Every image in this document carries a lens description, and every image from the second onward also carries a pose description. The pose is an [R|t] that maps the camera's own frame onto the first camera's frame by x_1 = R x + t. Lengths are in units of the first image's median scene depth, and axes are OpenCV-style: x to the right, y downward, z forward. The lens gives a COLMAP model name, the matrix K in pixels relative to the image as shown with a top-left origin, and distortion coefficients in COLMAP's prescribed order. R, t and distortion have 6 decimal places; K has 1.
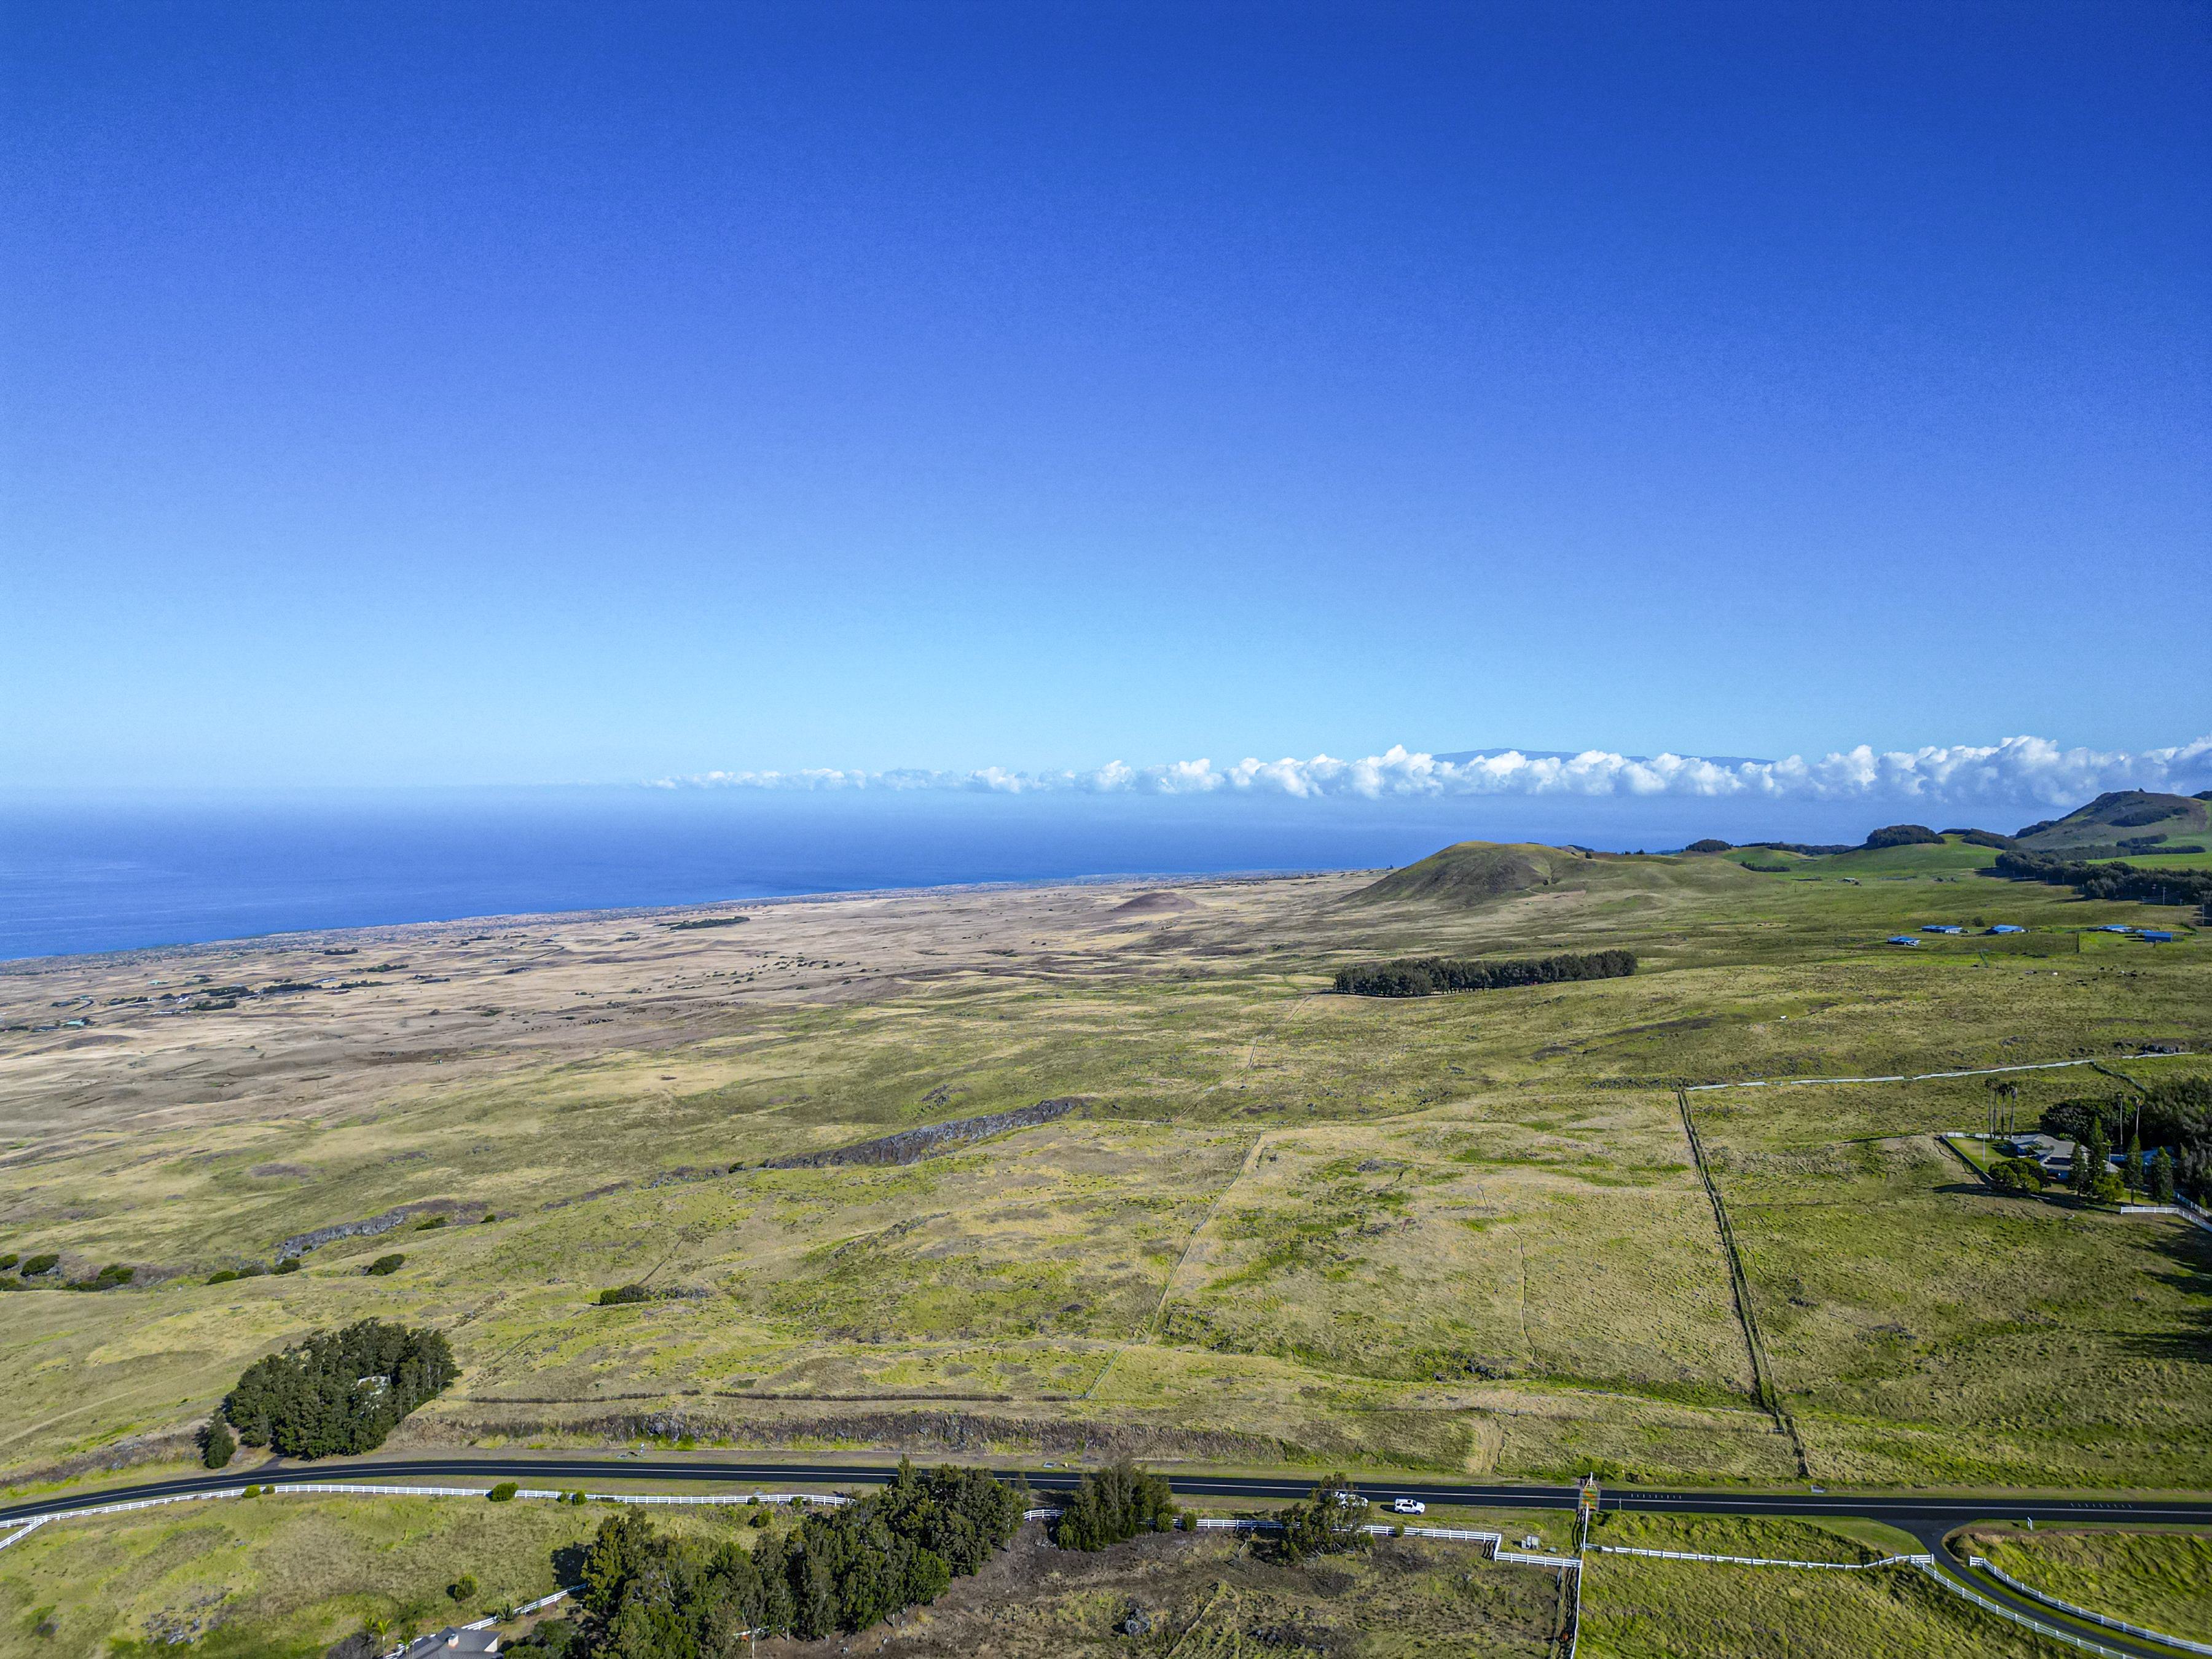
lens RADIAL K [[1540.9, 0, 1101.9], [0, 1540.9, 810.3], [0, 0, 1]] dist [0.086269, -0.089720]
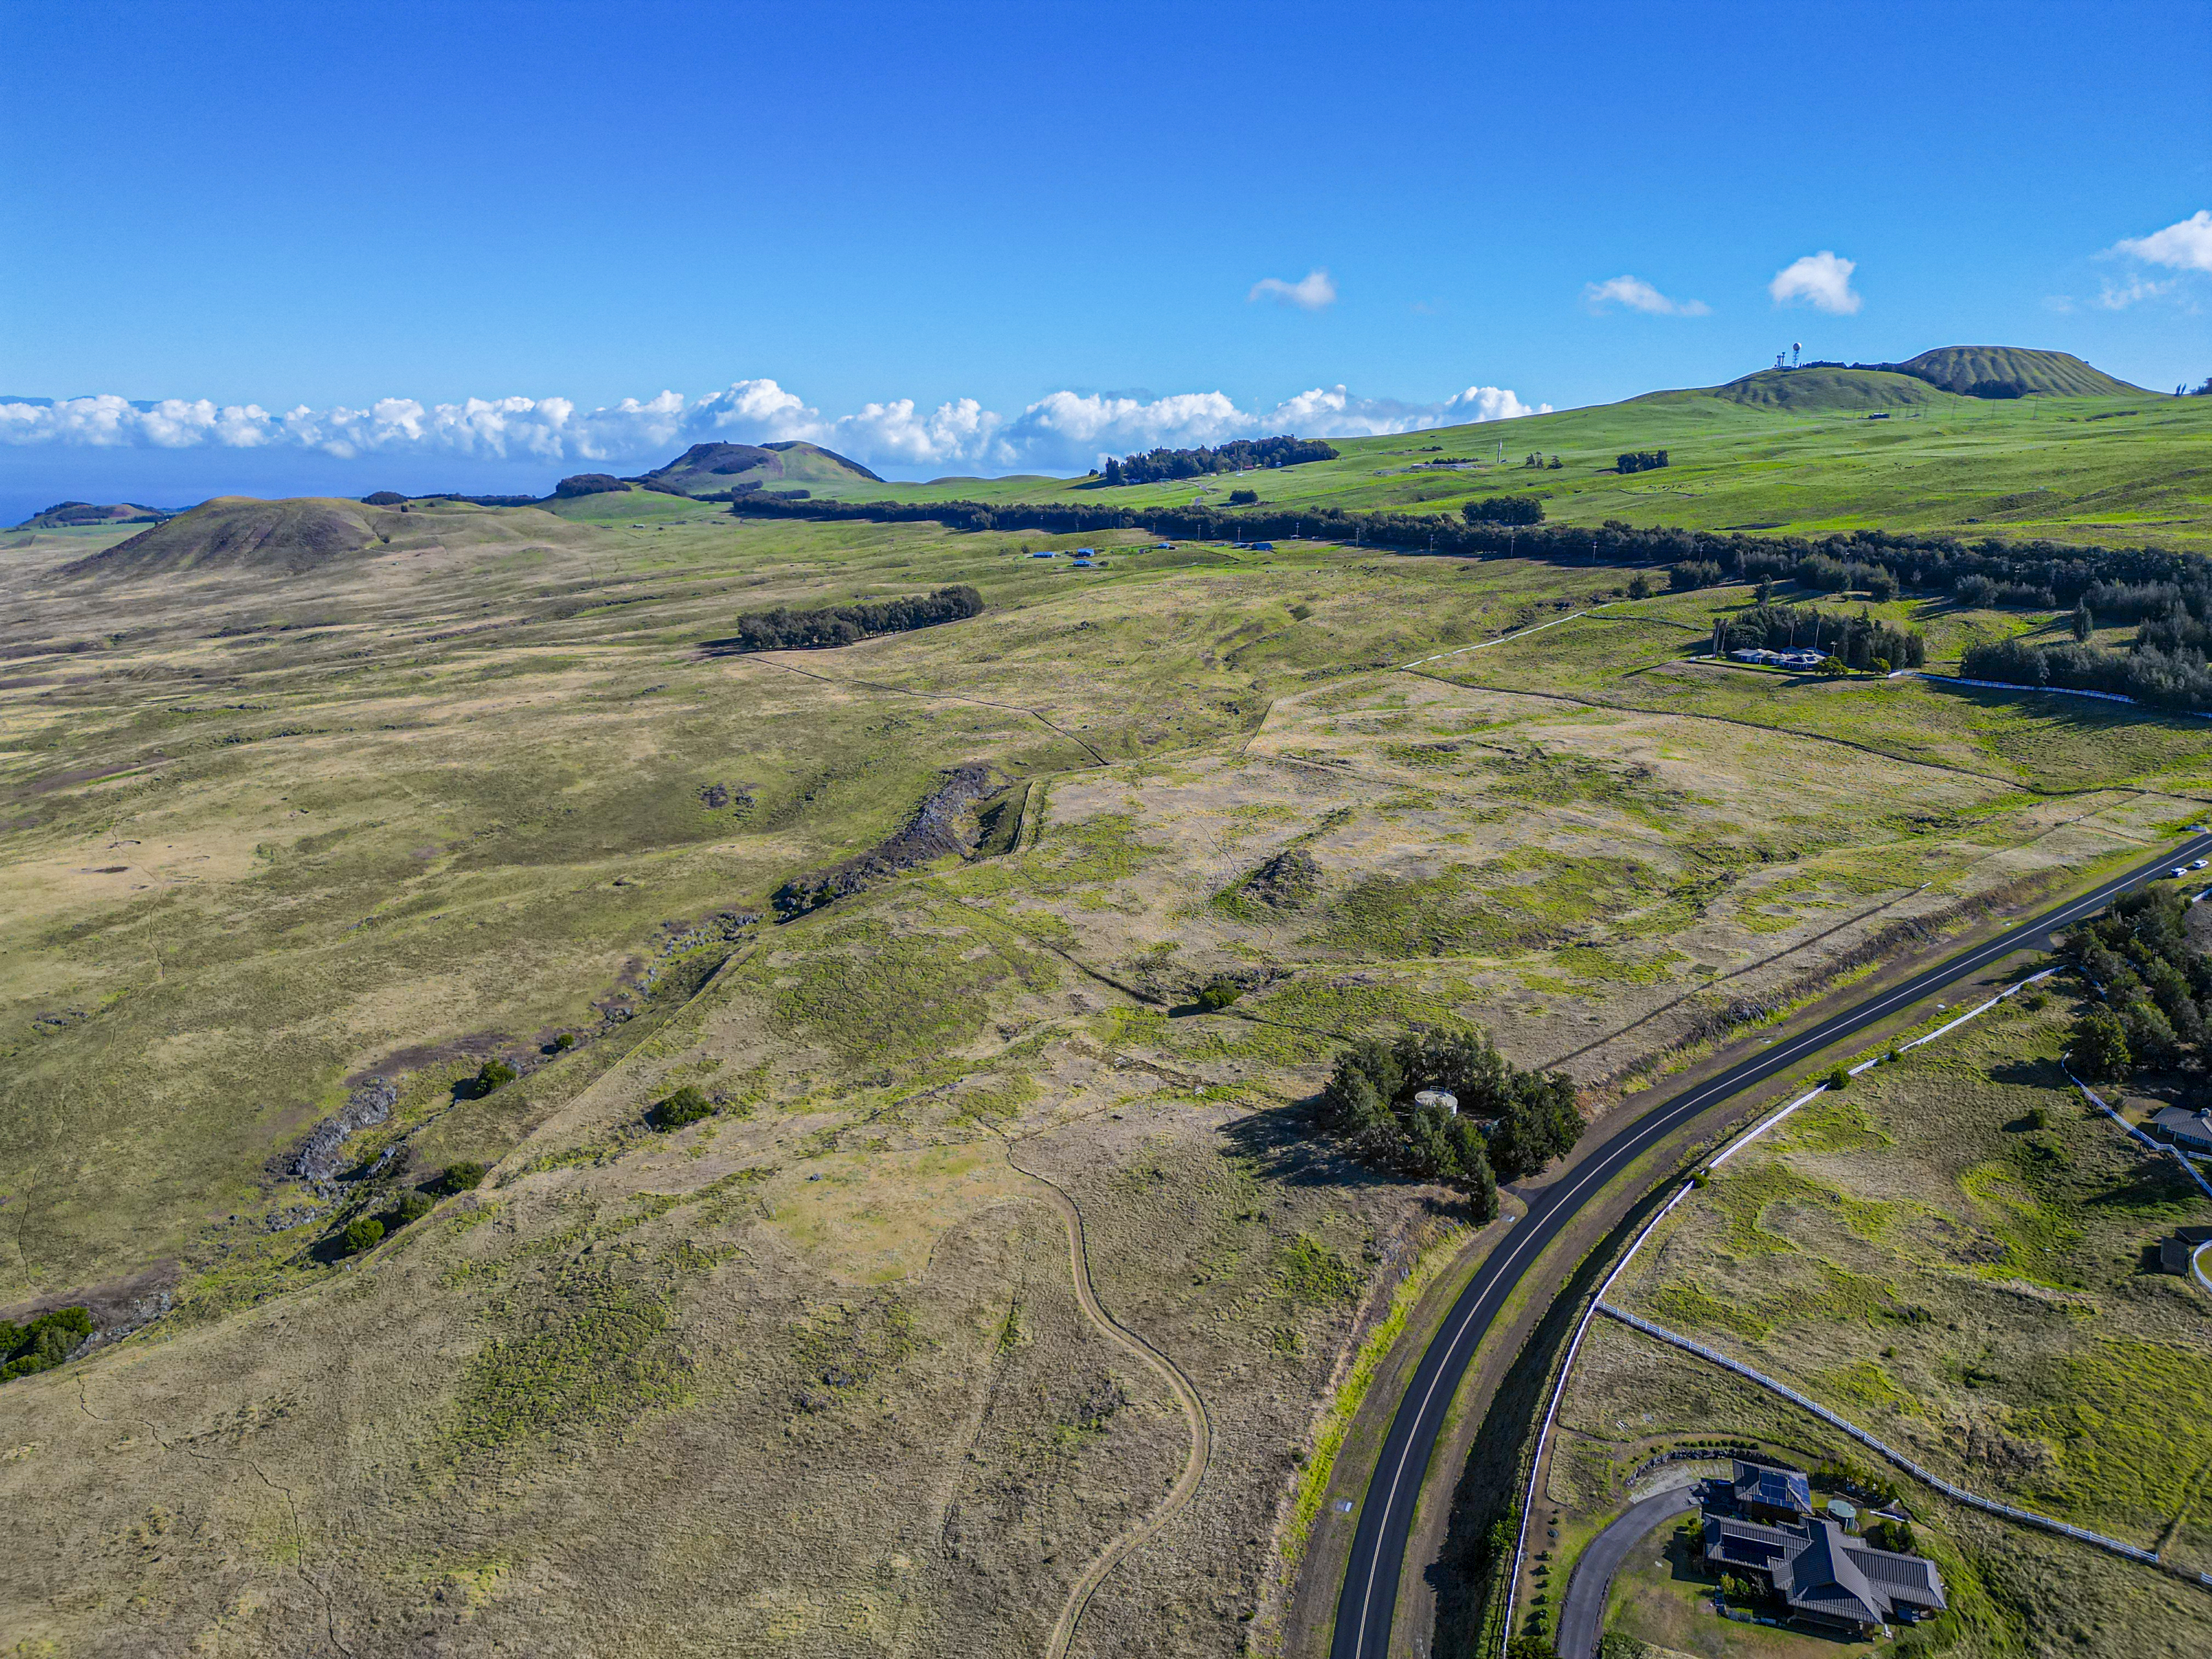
lens RADIAL K [[1540.9, 0, 1101.9], [0, 1540.9, 810.3], [0, 0, 1]] dist [0.086269, -0.089720]
pose [[0.610045, -0.179799, 0.771698, -0.691525], [0.008413, 0.975330, 0.220593, 0.008057], [-0.792322, -0.128079, 0.596507, 0.368971]]
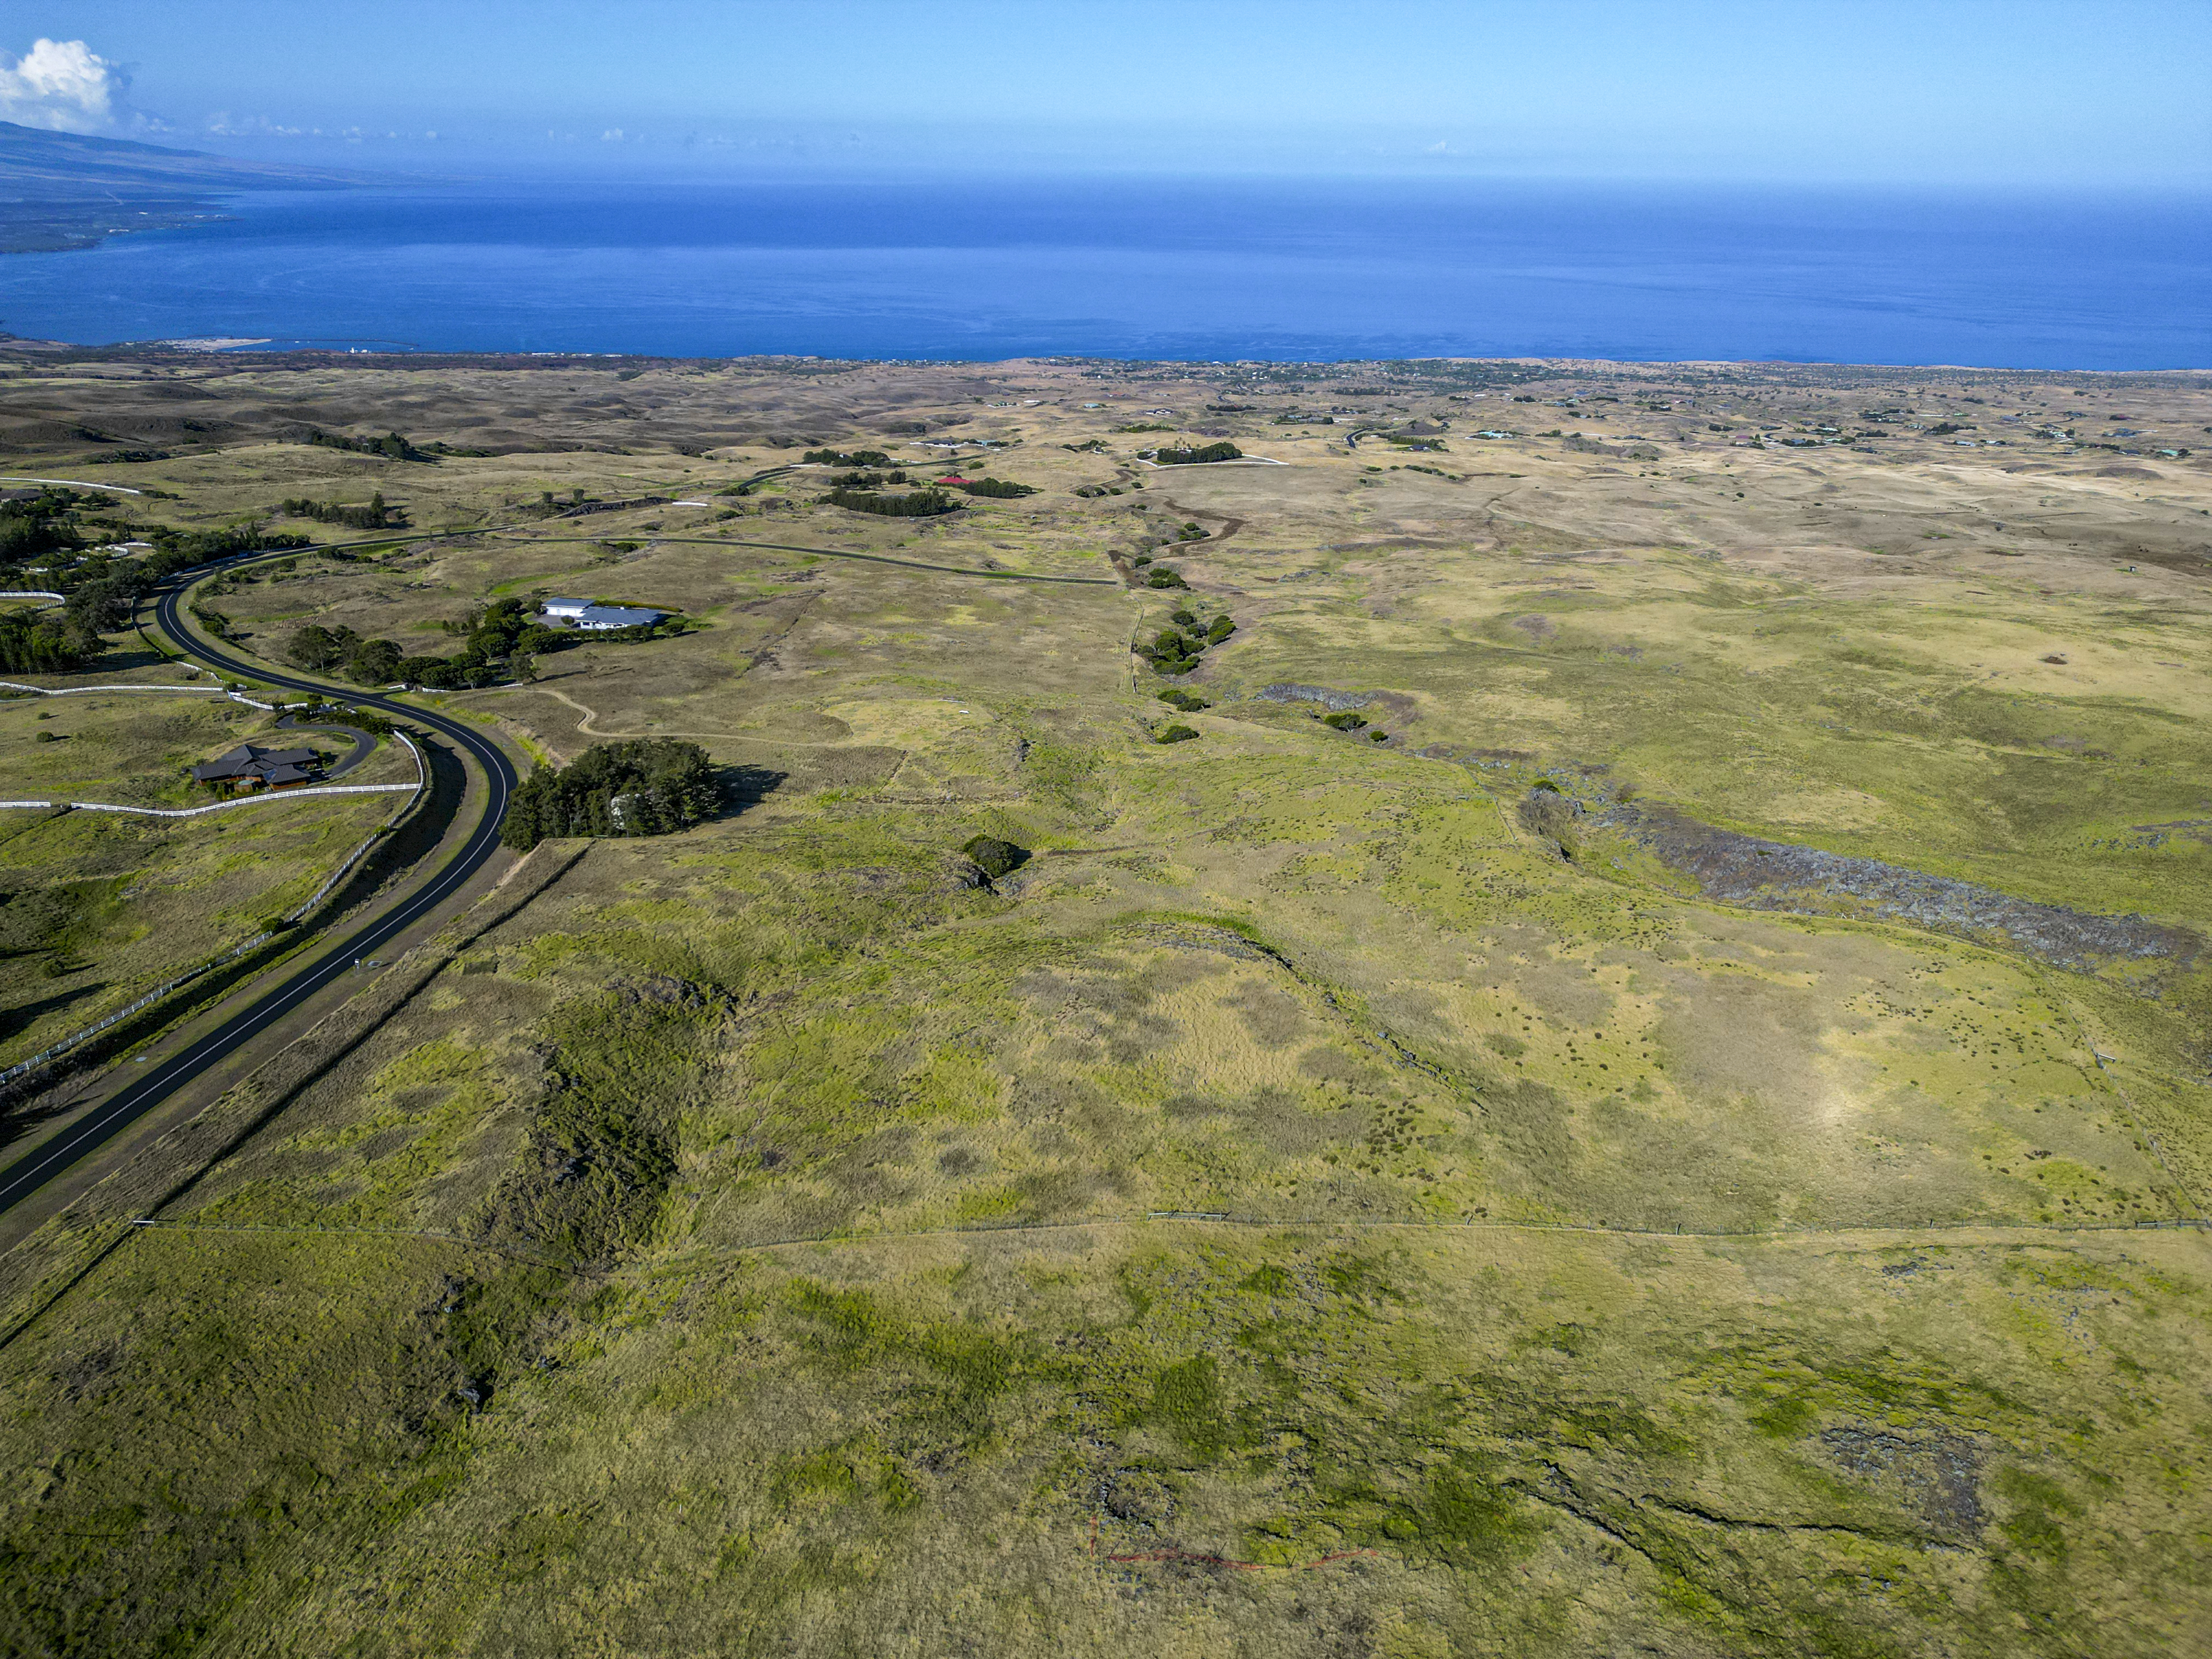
lens RADIAL K [[1540.2, 0, 1102.6], [0, 1540.2, 831.0], [0, 0, 1]] dist [0.079341, -0.079928]
pose [[0.278018, 0.387154, -0.879101, 0.271712], [-0.033490, 0.918531, 0.393928, -0.006534], [0.959992, -0.080077, 0.268334, 0.578651]]
